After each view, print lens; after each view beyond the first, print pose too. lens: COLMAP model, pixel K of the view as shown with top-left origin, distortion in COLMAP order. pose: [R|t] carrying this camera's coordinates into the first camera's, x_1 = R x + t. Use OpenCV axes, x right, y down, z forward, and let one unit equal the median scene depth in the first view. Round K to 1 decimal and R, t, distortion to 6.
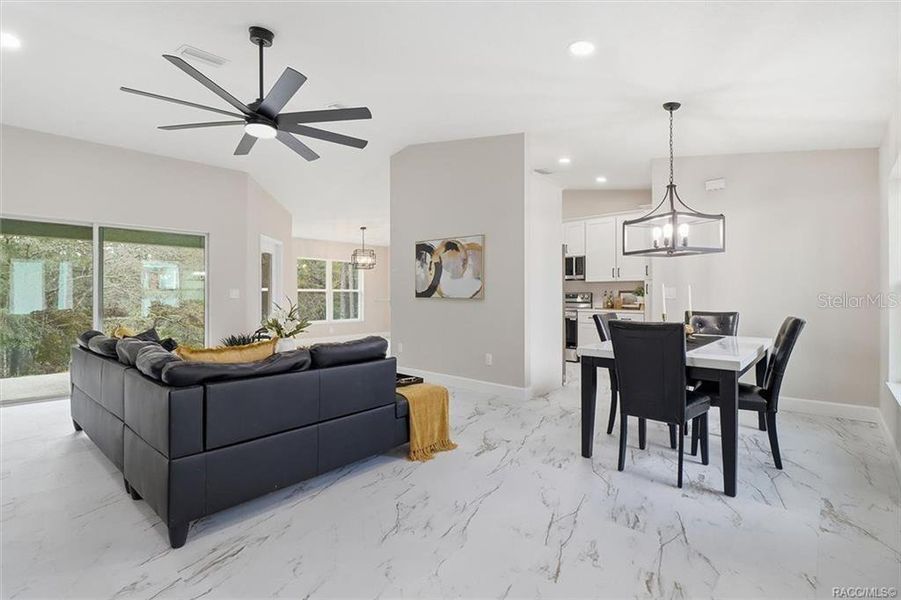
lens RADIAL K [[426.1, 0, 439.2], [0, 426.1, 292.9], [0, 0, 1]] dist [-0.002561, -0.010179]
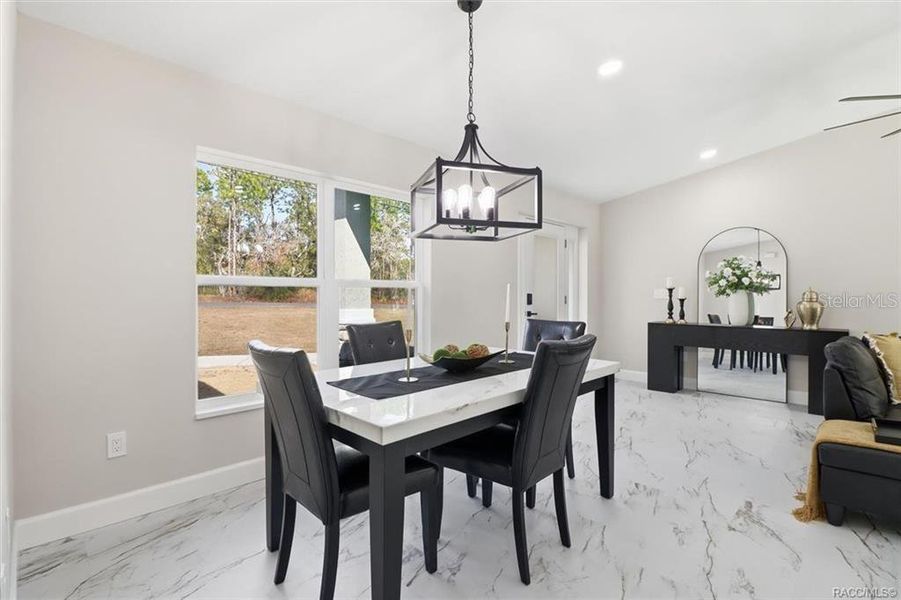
lens RADIAL K [[426.1, 0, 449.0], [0, 426.1, 292.0], [0, 0, 1]] dist [-0.002561, -0.010179]
pose [[-0.999696, 0.001041, 0.024615, 0.371667], [0.000832, 0.999963, -0.008509, 0.001362], [-0.024623, -0.008486, -0.999661, 1.077855]]
